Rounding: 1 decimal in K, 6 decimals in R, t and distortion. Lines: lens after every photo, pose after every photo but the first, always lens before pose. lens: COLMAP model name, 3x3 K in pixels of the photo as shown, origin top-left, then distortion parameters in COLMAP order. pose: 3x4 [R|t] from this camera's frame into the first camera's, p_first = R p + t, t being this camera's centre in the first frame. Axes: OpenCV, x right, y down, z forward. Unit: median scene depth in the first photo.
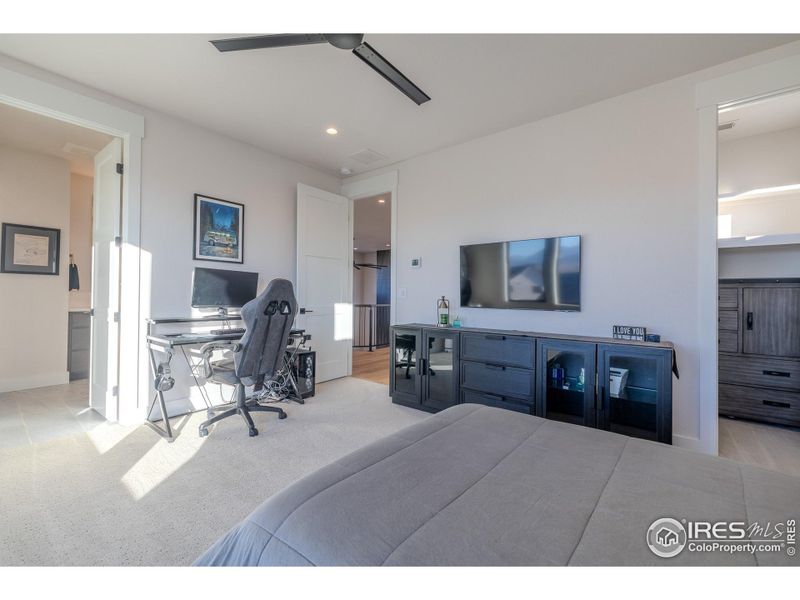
lens RADIAL K [[337.4, 0, 397.3], [0, 337.4, 294.9], [0, 0, 1]] dist [-0.002190, 0.000155]
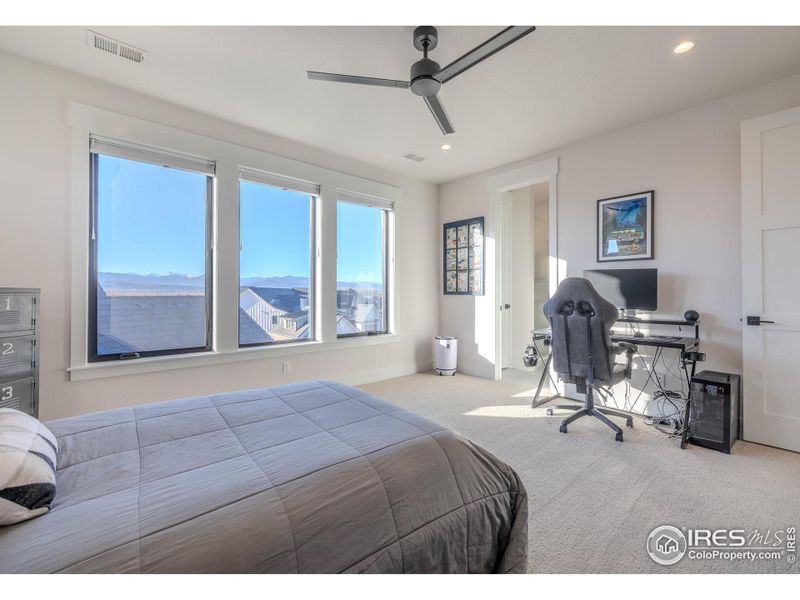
lens RADIAL K [[337.4, 0, 398.2], [0, 337.4, 296.2], [0, 0, 1]] dist [-0.002190, 0.000155]
pose [[-0.168937, 0.000997, -0.985626, 0.538106], [-0.006019, 0.999980, 0.002043, 0.004461], [0.985608, 0.006278, -0.168928, 0.542068]]
